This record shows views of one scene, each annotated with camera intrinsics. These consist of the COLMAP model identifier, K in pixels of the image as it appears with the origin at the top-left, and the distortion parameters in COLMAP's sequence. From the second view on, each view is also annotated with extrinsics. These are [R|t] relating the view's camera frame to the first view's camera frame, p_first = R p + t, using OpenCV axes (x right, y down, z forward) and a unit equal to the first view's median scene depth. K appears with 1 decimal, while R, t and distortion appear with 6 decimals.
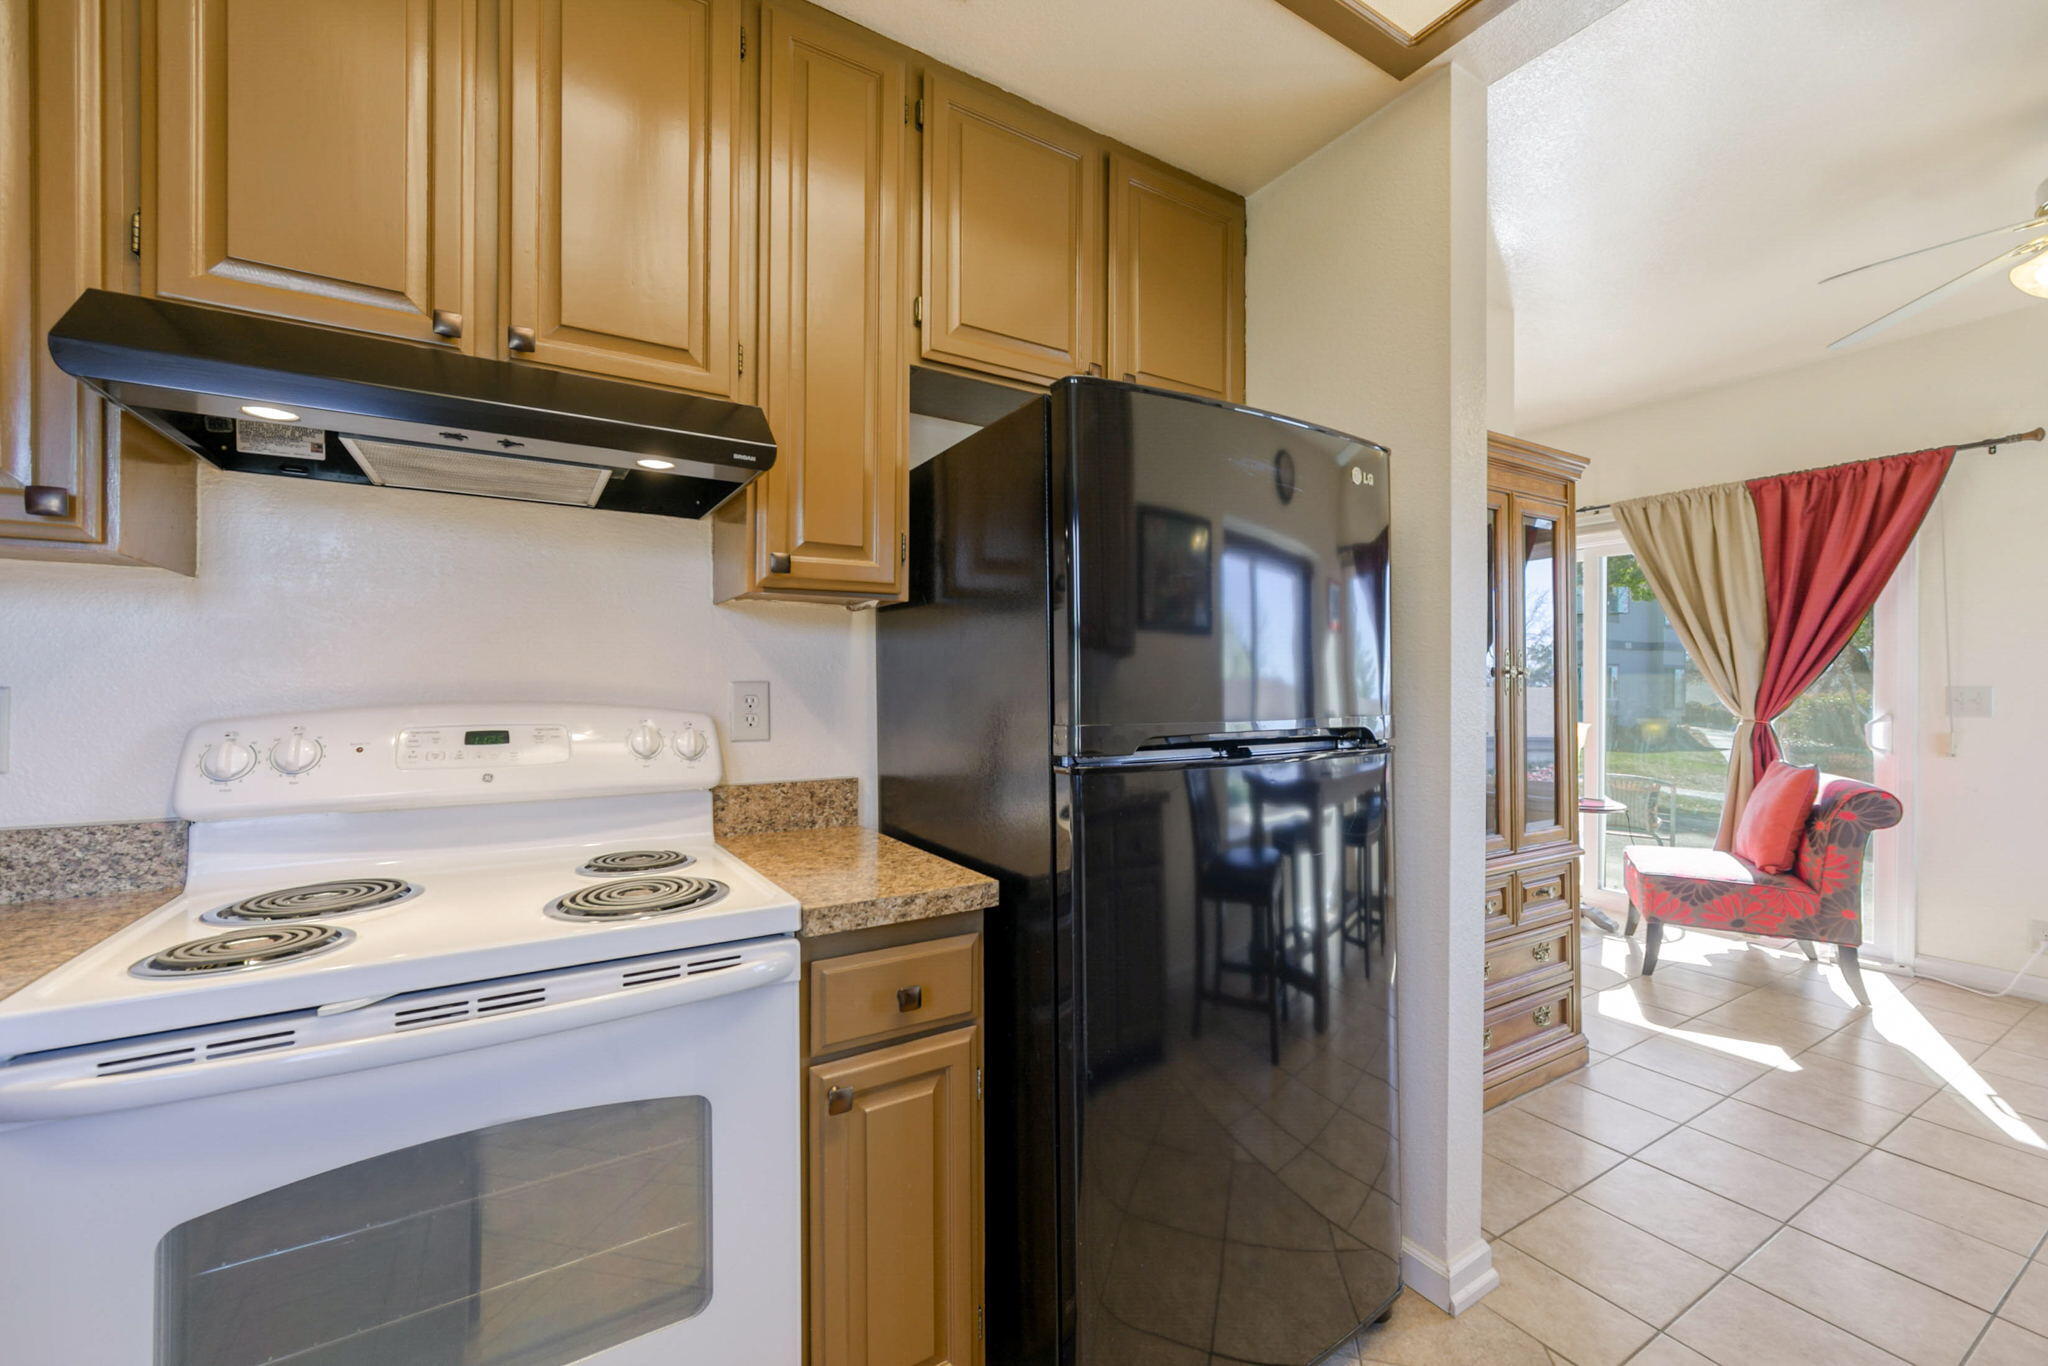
lens RADIAL K [[827.3, 0, 1027.0], [0, 827.3, 685.4], [0, 0, 1]] dist [-0.001140, 0.001989]
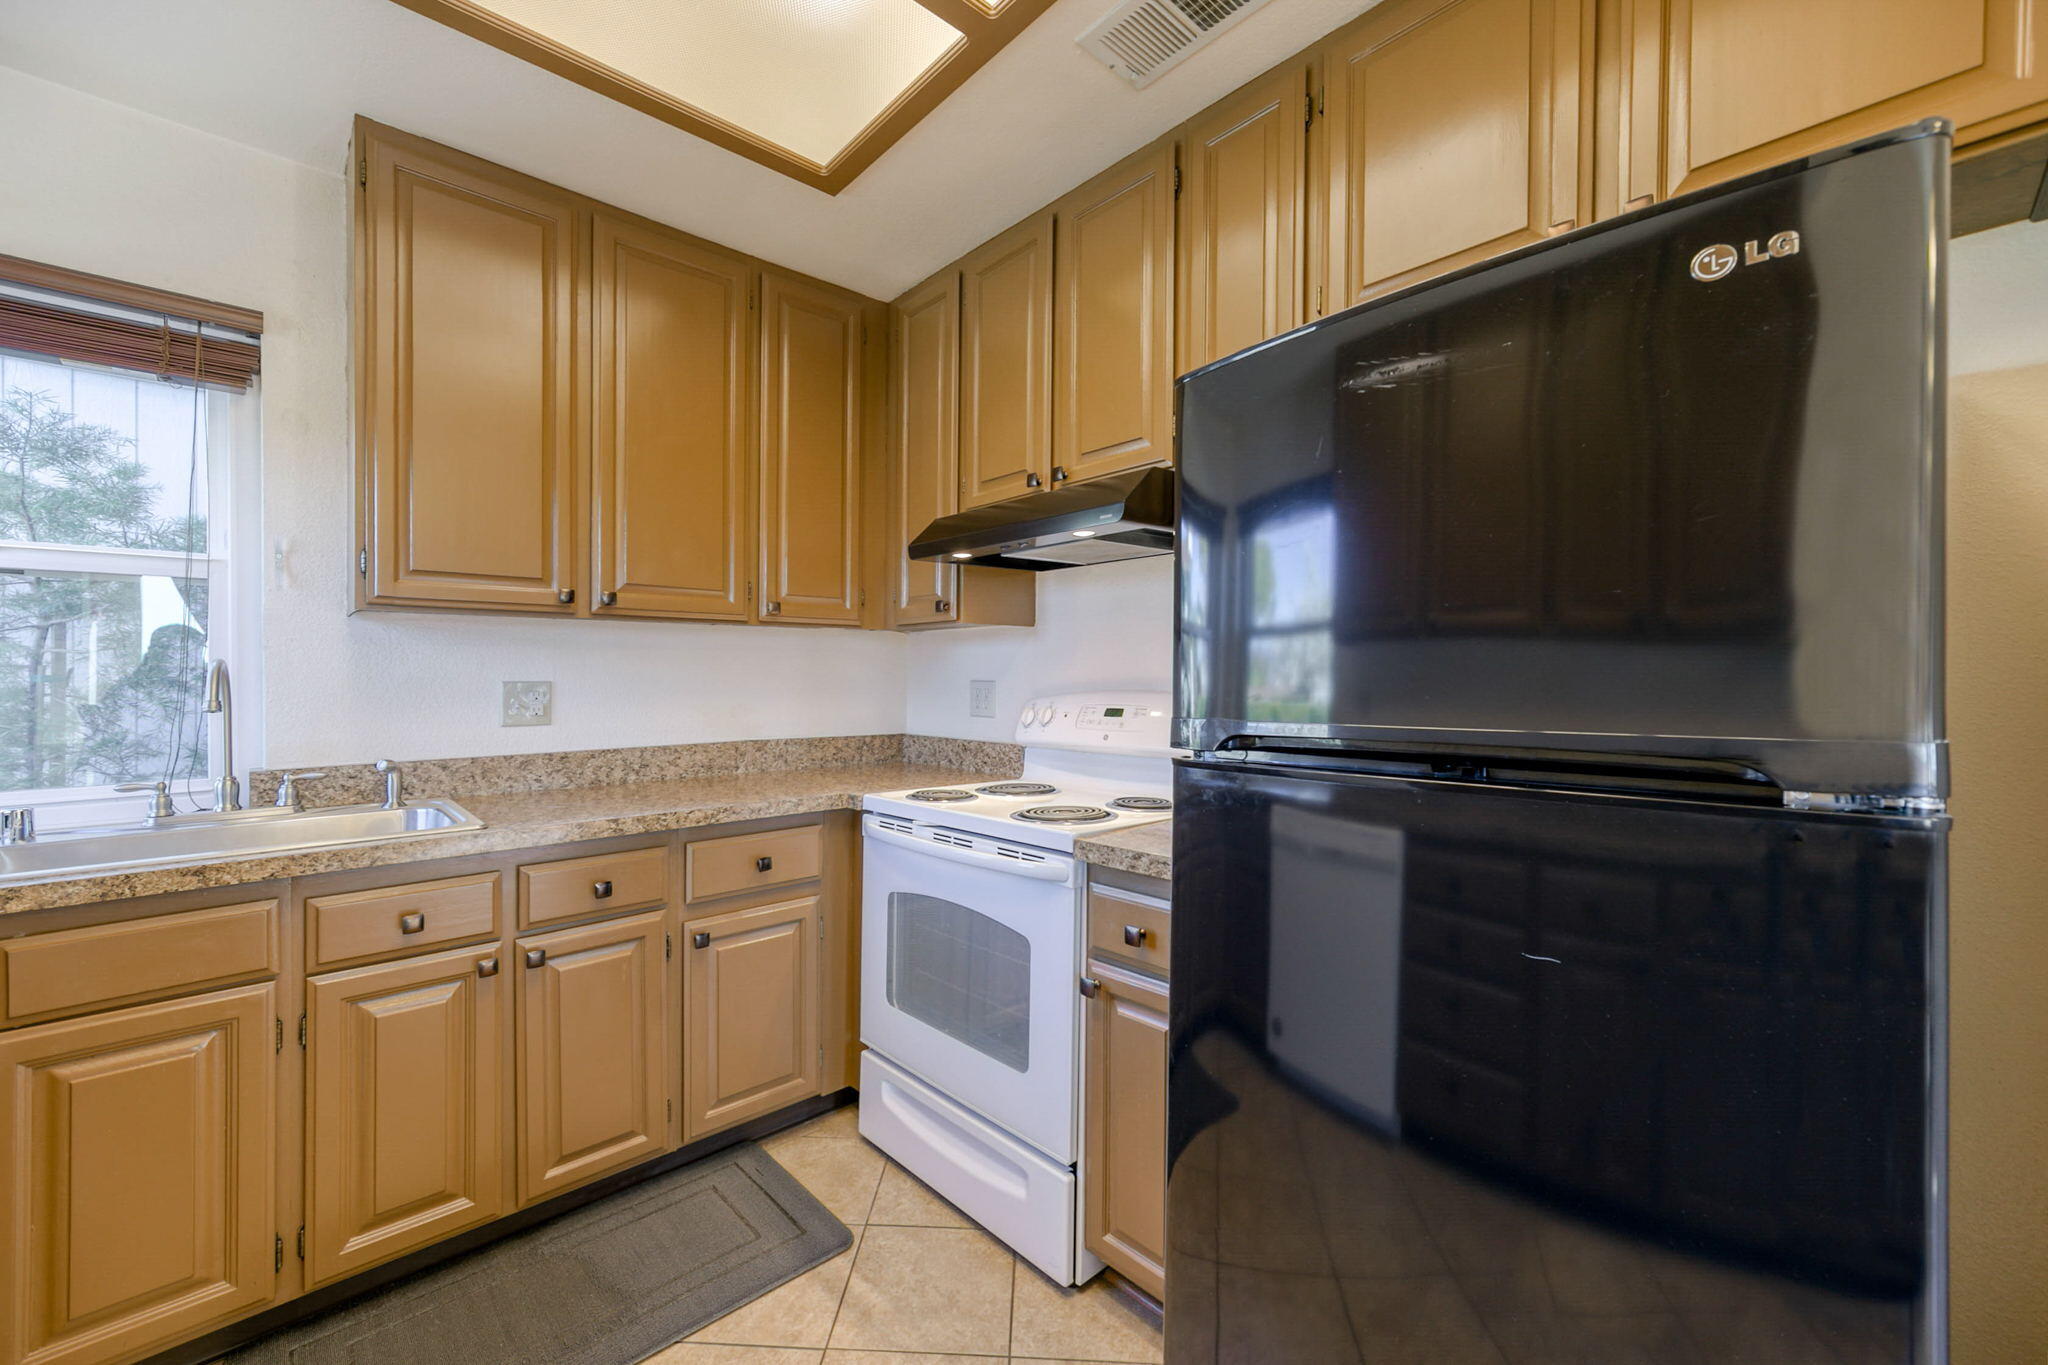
lens RADIAL K [[827.3, 0, 1005.0], [0, 827.3, 680.1], [0, 0, 1]] dist [-0.001140, 0.001989]
pose [[0.174639, -0.000986, -0.984632, 1.070452], [0.001400, 0.999999, -0.000753, 0.001875], [0.984631, -0.001247, 0.174641, 0.627188]]
